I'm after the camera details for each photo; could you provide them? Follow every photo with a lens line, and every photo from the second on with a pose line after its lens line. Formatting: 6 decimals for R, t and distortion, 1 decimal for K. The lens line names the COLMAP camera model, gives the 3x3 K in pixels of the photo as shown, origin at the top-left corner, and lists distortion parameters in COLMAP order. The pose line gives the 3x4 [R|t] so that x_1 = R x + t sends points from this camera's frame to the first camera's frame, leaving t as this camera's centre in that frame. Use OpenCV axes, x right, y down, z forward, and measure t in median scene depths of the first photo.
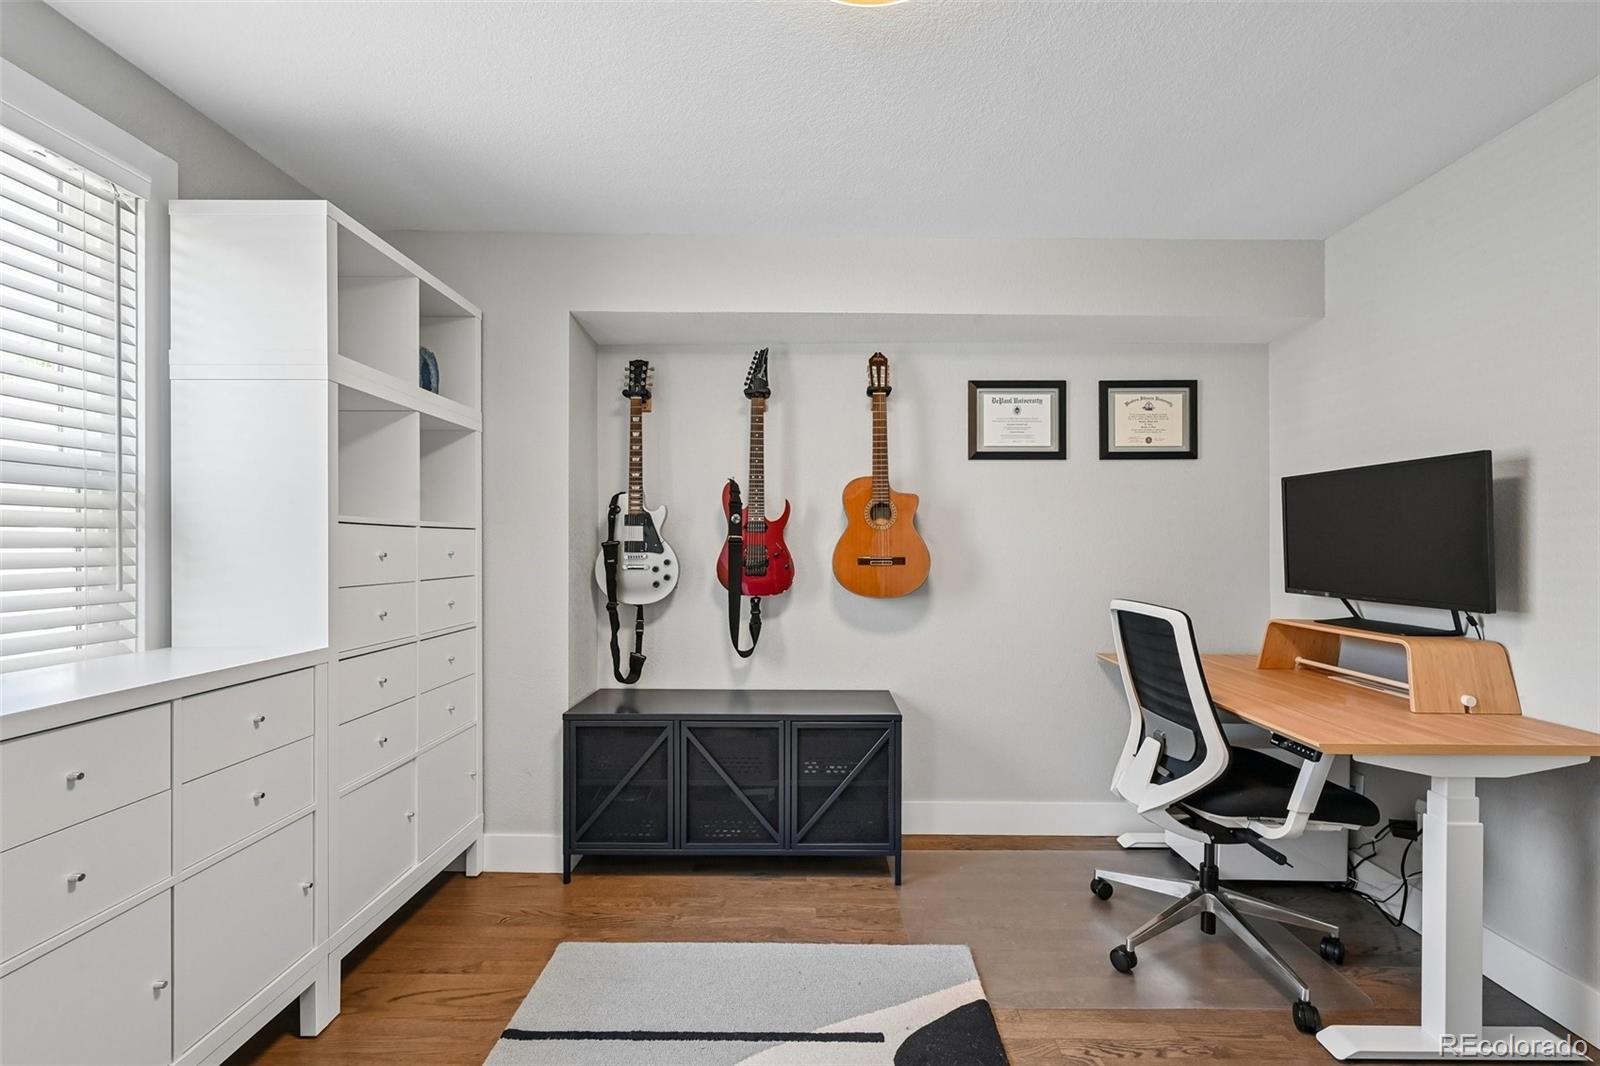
lens RADIAL K [[646.1, 0, 804.6], [0, 646.1, 544.0], [0, 0, 1]] dist [-0.002058, 0.000416]
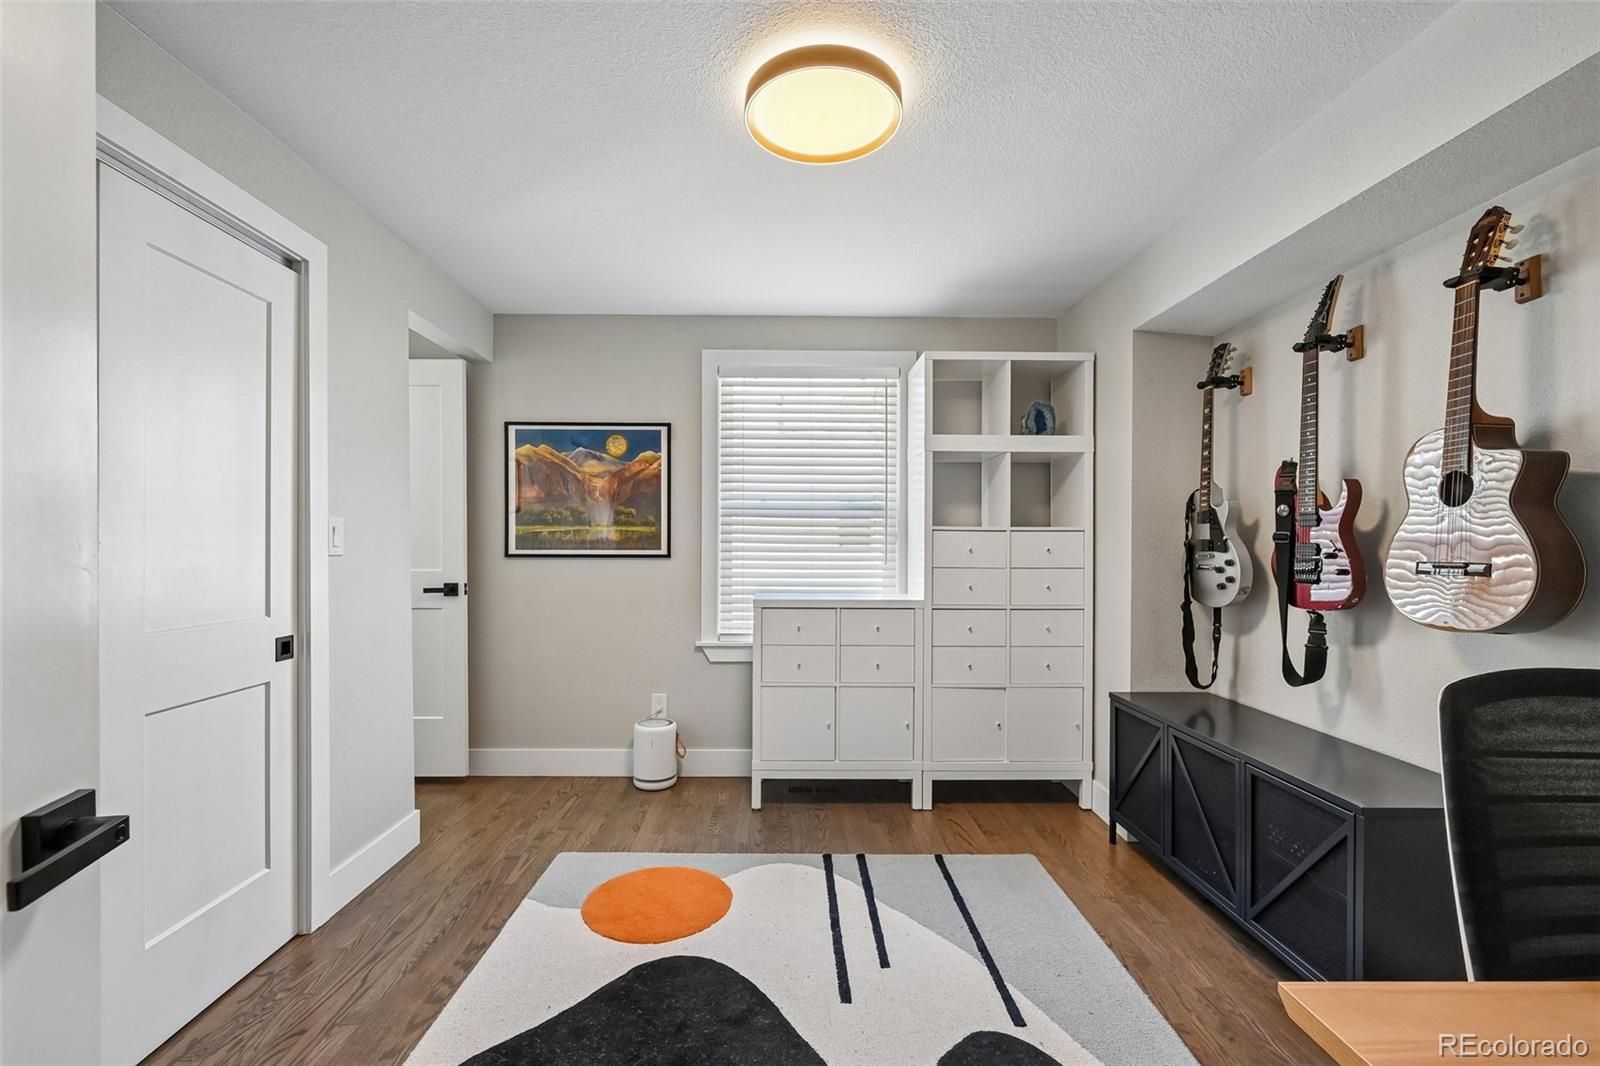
lens RADIAL K [[681.4, 0, 799.6], [0, 681.4, 543.0], [0, 0, 1]] dist [0.000298, 0.000000]
pose [[0.028642, -0.002455, -0.999587, 0.723044], [0.000789, 0.999997, -0.002434, 0.002699], [0.999589, -0.000719, 0.028643, 0.376688]]
